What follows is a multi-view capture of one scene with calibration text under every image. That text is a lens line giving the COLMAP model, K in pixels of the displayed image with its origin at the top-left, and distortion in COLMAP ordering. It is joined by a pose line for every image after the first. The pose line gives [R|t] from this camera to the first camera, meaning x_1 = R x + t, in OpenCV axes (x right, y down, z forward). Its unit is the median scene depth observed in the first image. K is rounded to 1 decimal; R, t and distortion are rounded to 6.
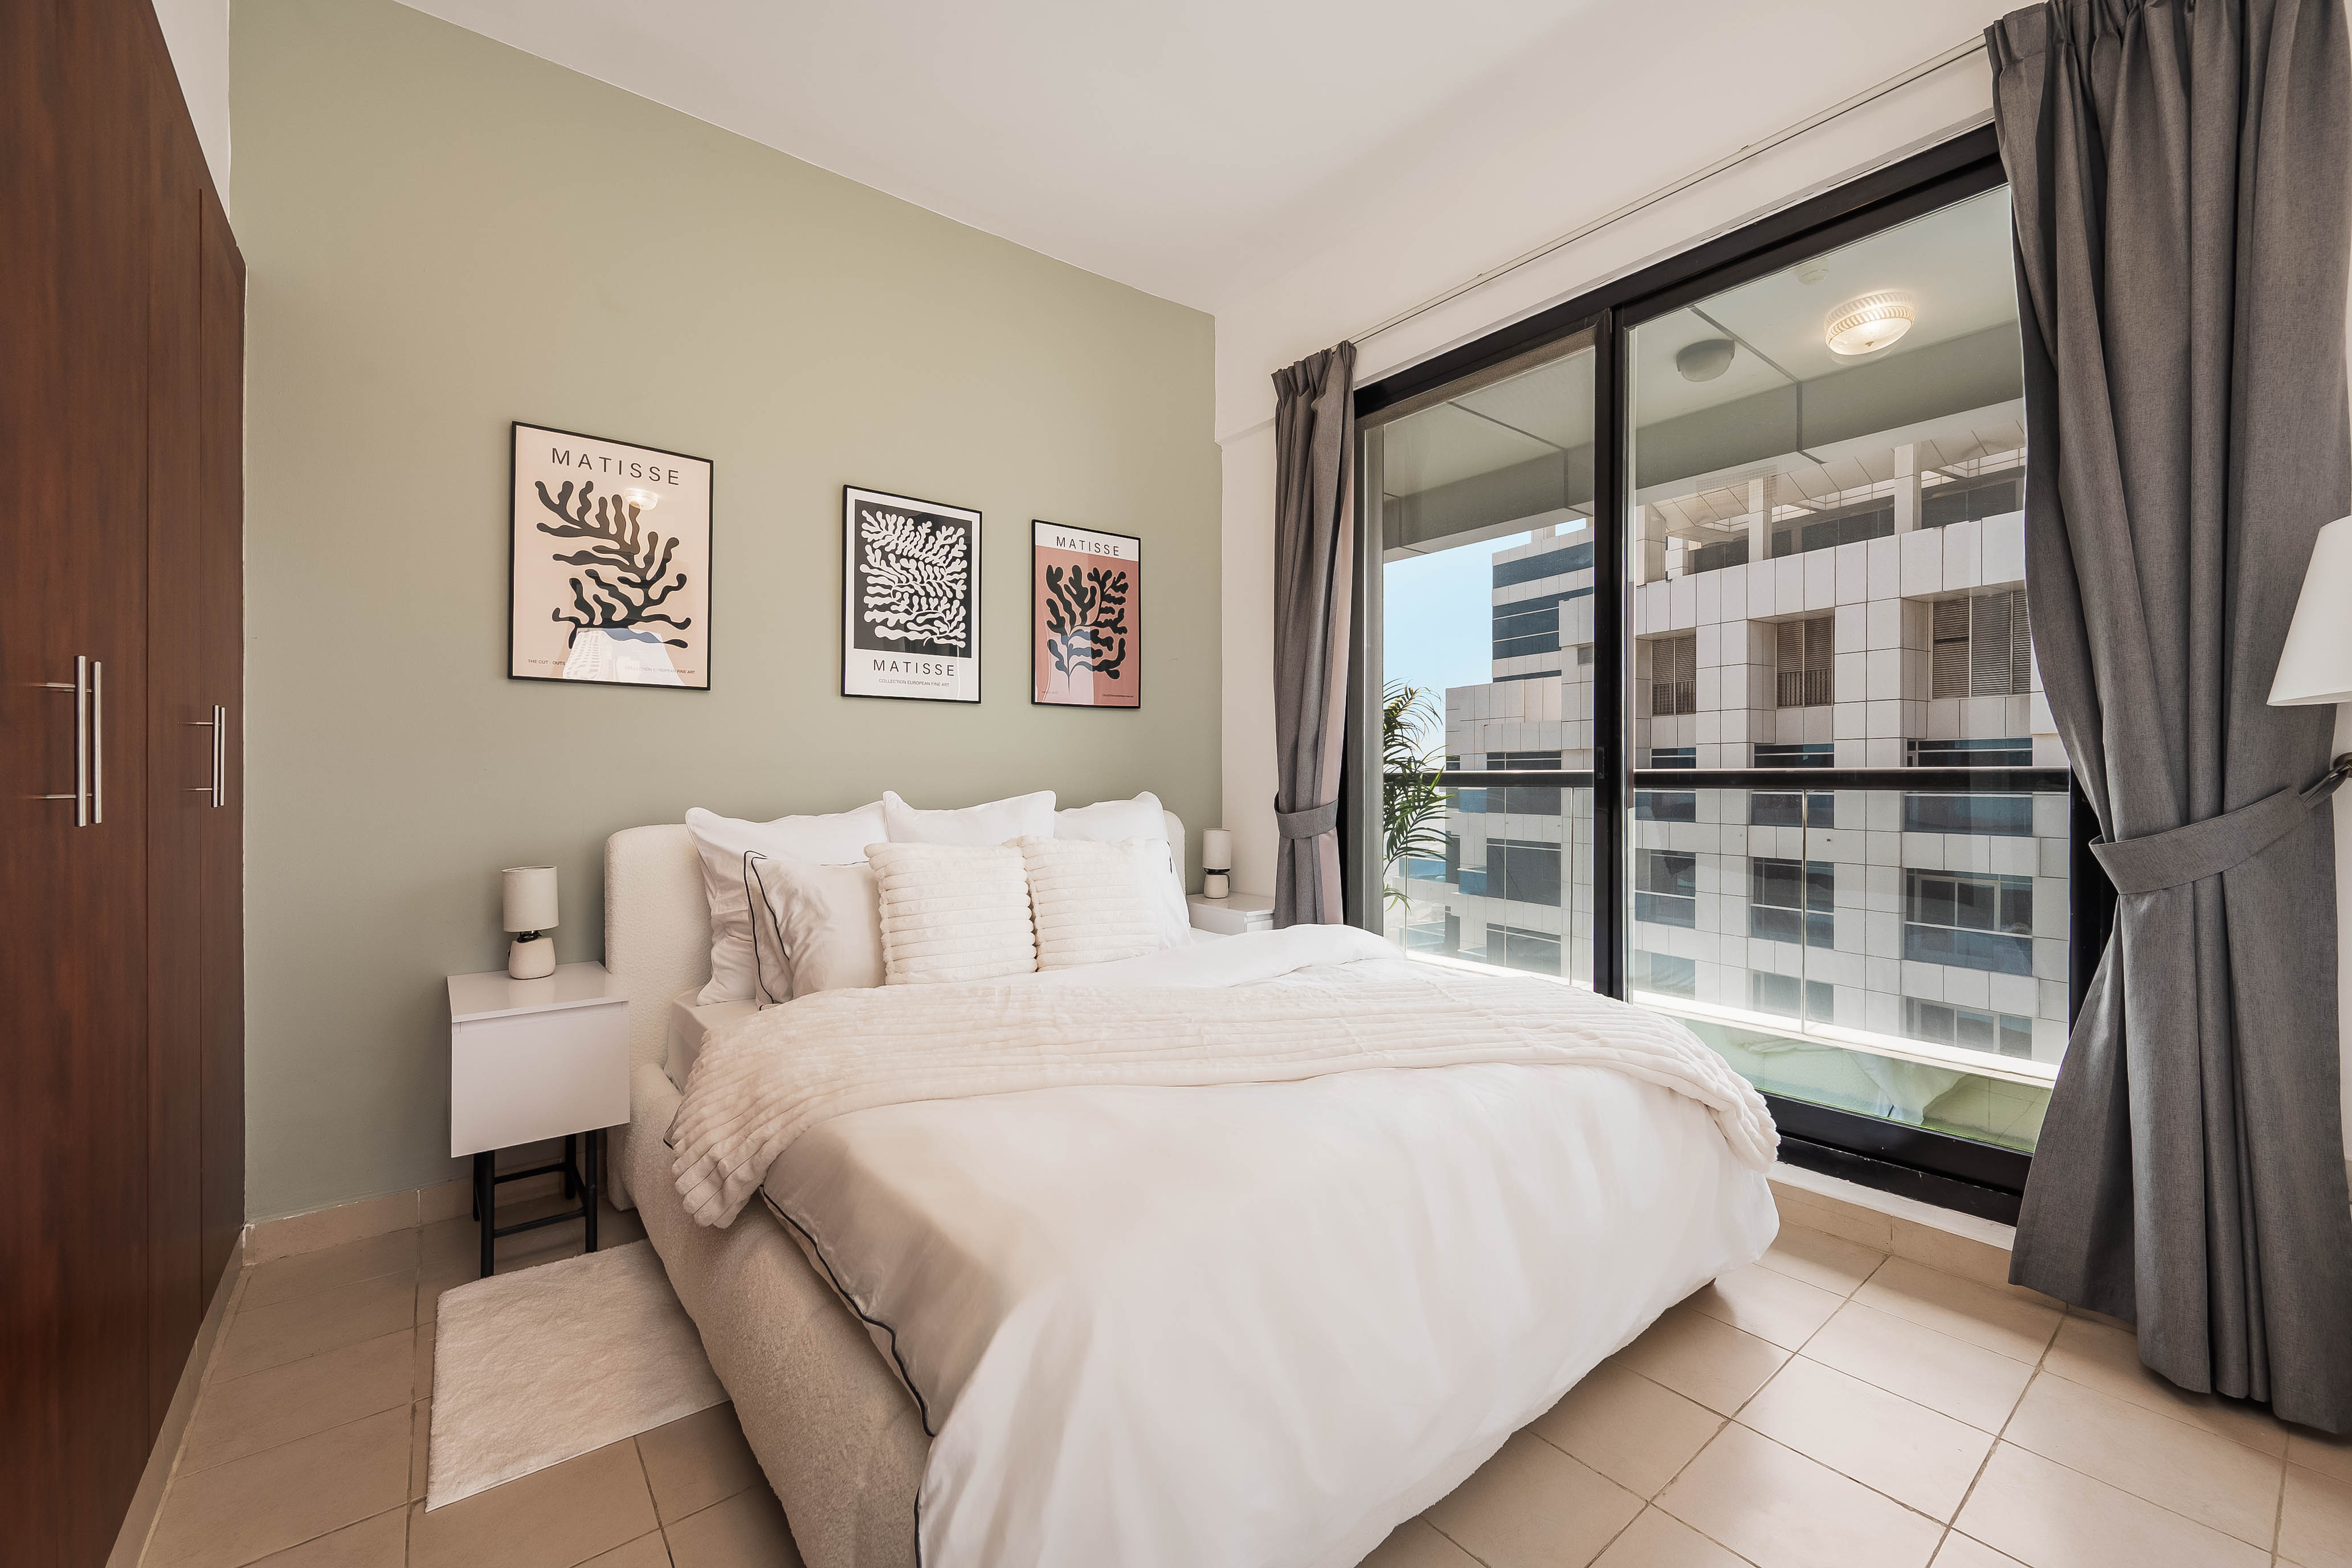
lens RADIAL K [[939.2, 0, 1166.2], [0, 939.2, 797.6], [0, 0, 1]] dist [-0.008168, -0.000177]
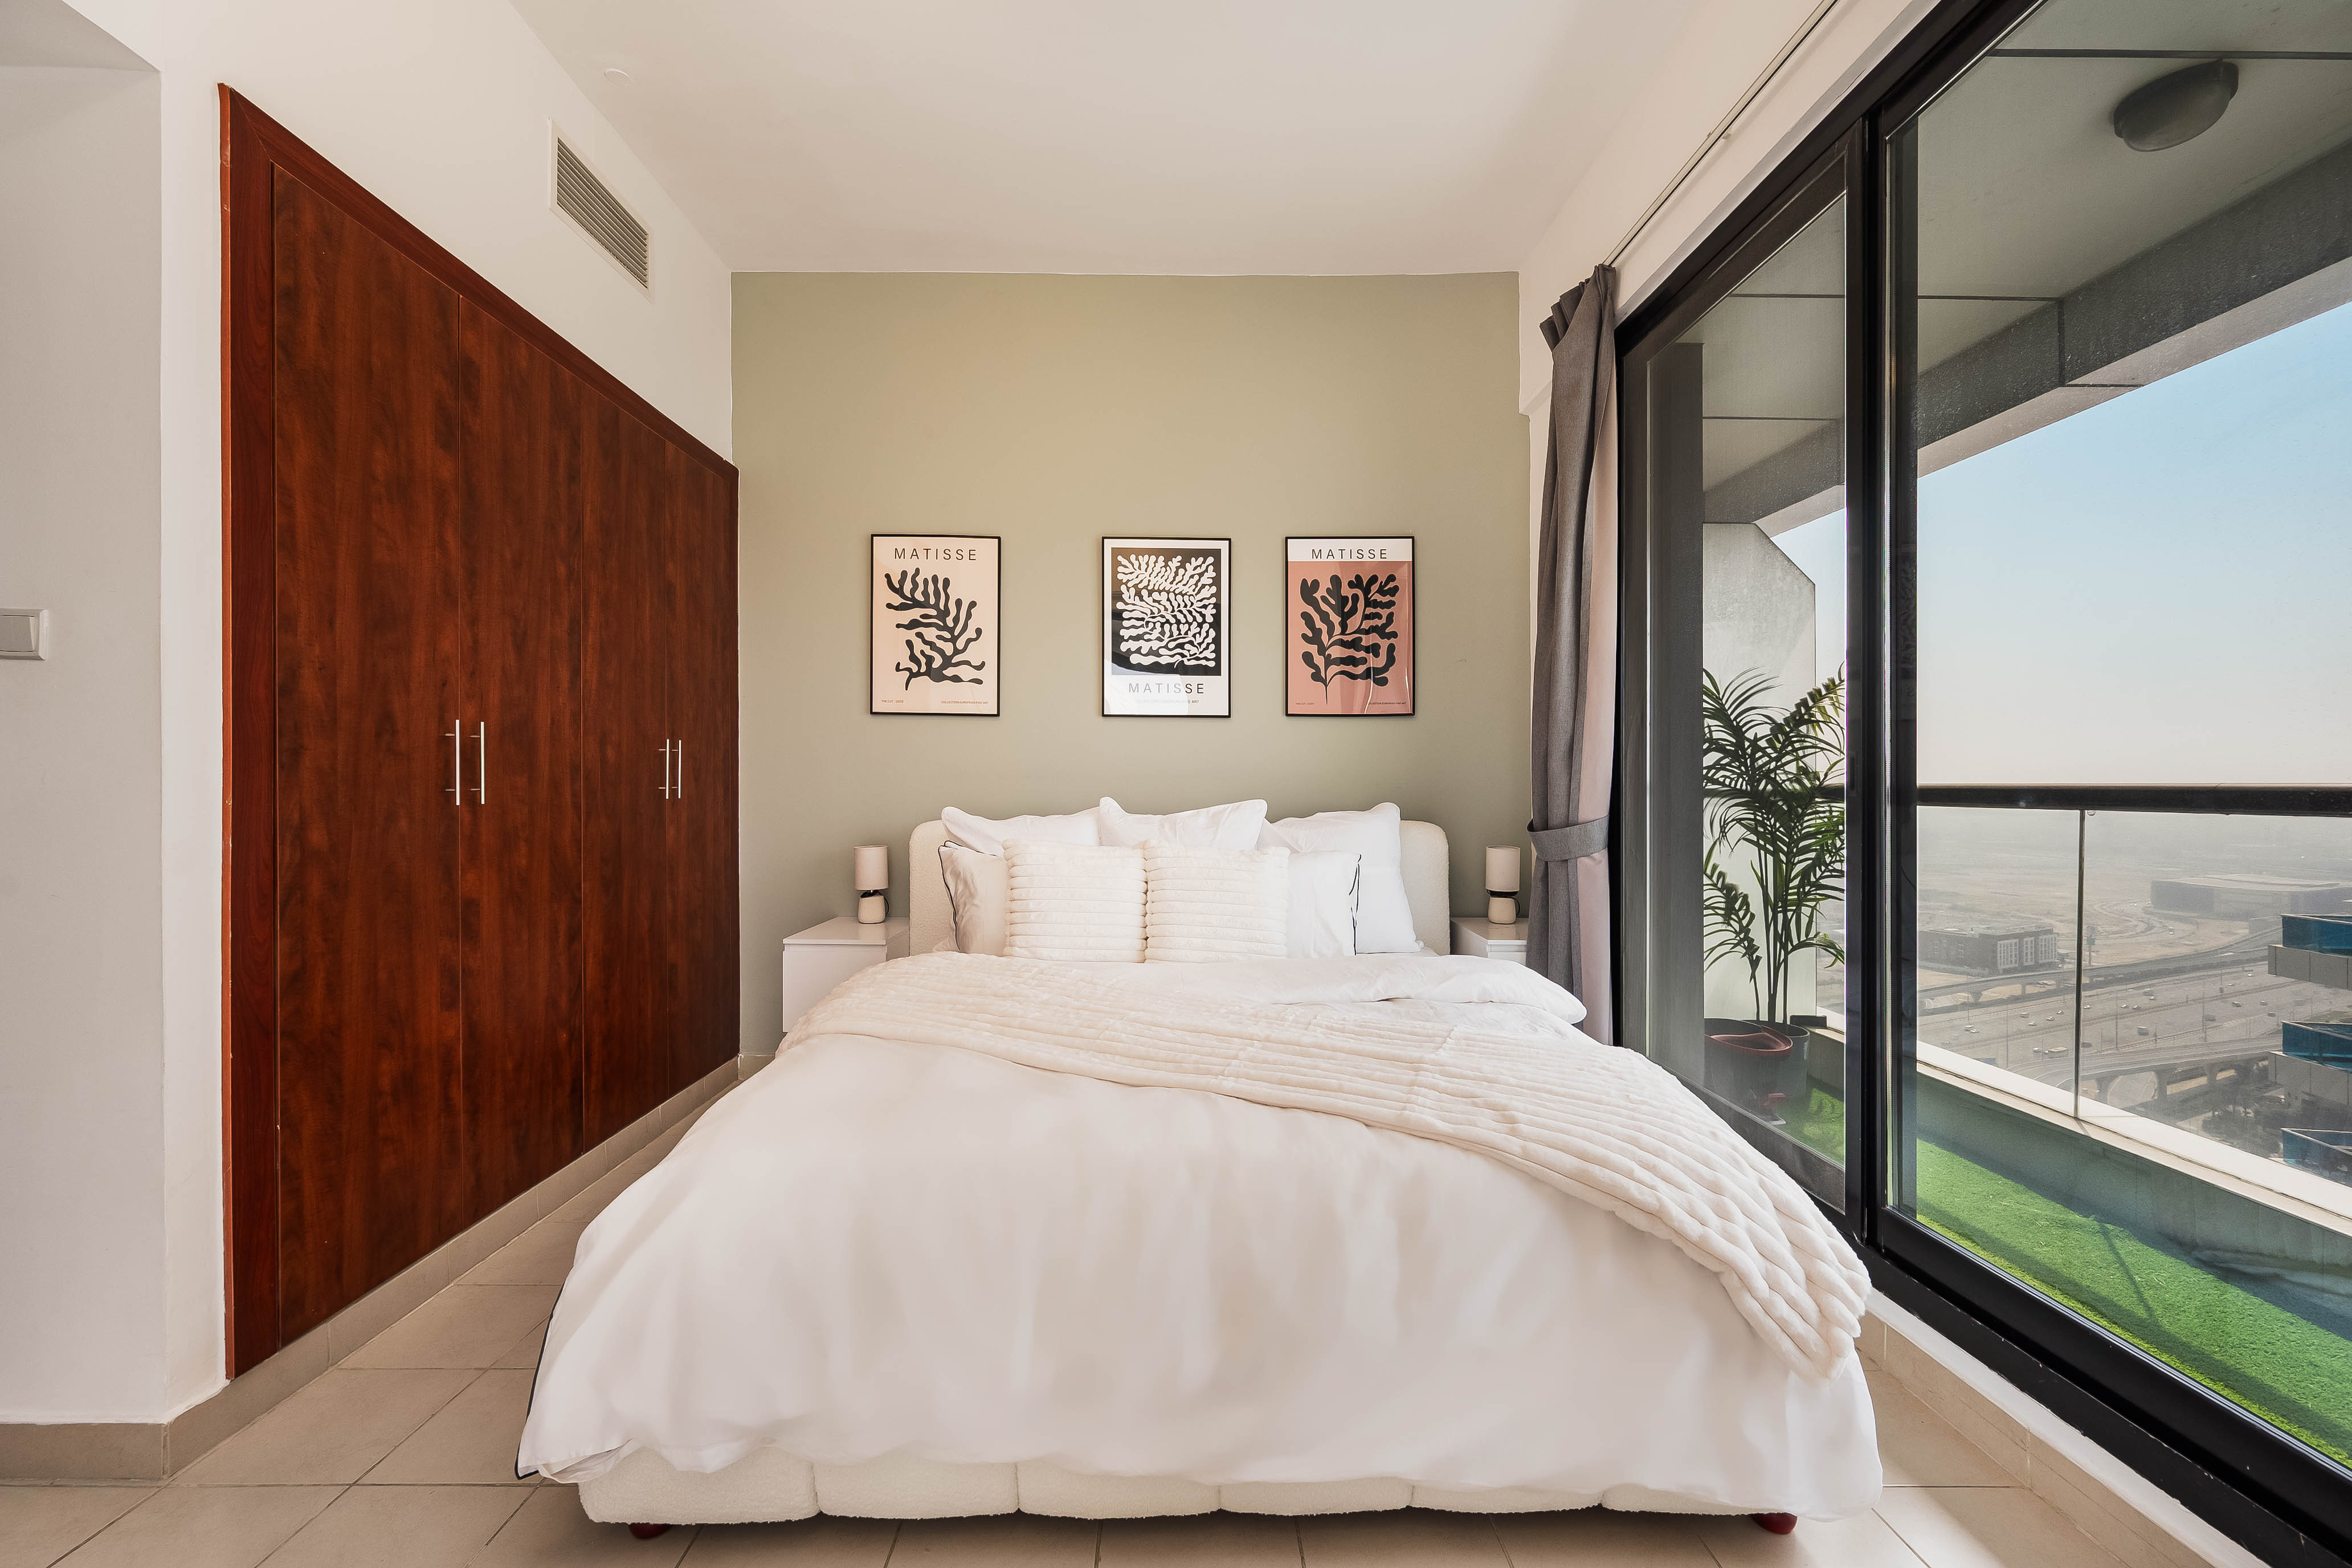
lens RADIAL K [[939.2, 0, 1166.2], [0, 939.2, 797.6], [0, 0, 1]] dist [-0.008168, -0.000177]
pose [[0.786285, 0.013899, -0.617707, 0.426682], [-0.022109, 0.999740, -0.005648, -0.001700], [0.617468, 0.018098, 0.786388, 0.122373]]
